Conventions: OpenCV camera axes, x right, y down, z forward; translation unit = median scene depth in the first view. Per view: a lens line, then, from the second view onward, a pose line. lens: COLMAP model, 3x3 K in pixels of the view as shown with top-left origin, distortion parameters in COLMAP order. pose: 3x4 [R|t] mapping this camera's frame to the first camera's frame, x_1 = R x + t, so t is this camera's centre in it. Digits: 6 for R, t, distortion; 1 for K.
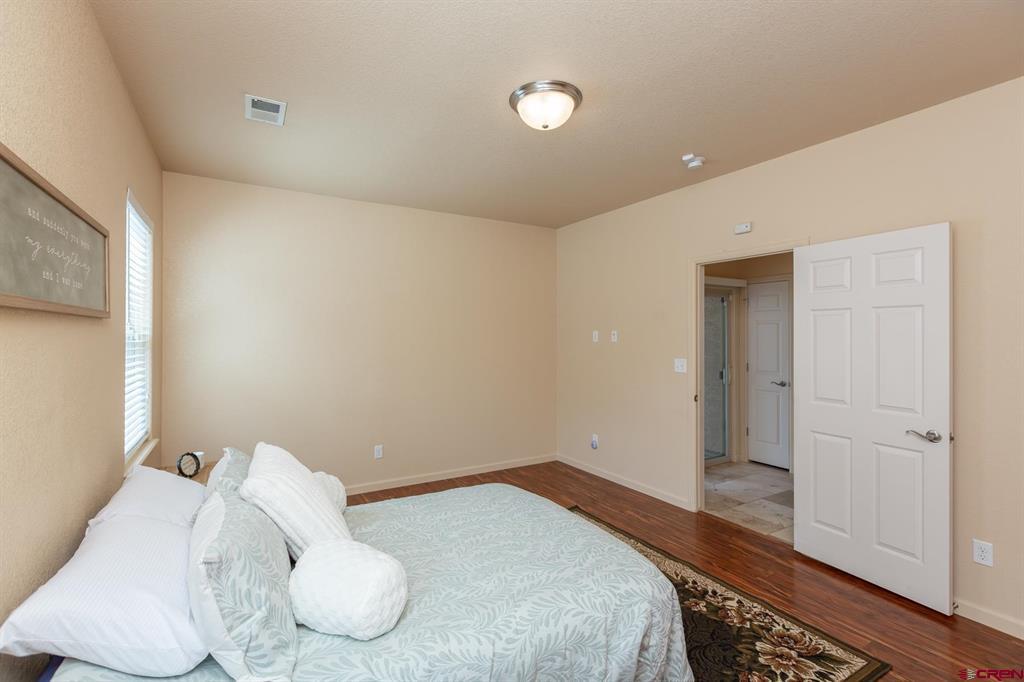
lens RADIAL K [[464.8, 0, 505.7], [0, 464.8, 333.1], [0, 0, 1]] dist [0.000789, 0.000031]
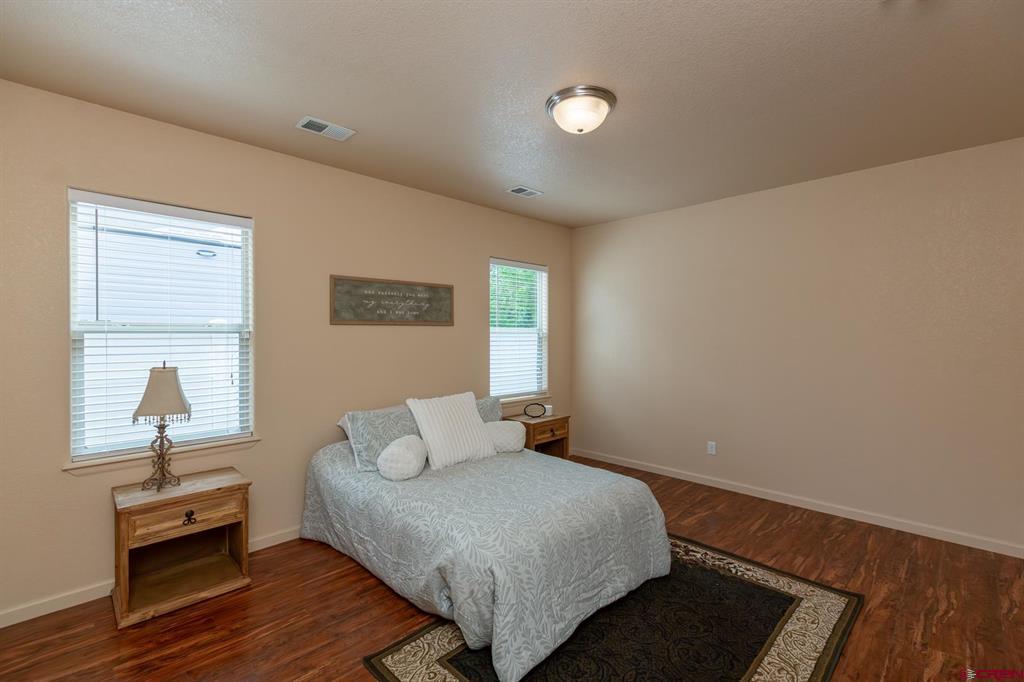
lens RADIAL K [[464.8, 0, 505.7], [0, 464.8, 333.1], [0, 0, 1]] dist [0.000789, 0.000031]
pose [[0.230198, -0.000178, -0.973144, 1.023482], [0.008599, 0.999961, 0.001851, 0.003199], [0.973106, -0.008794, 0.230190, 0.575996]]
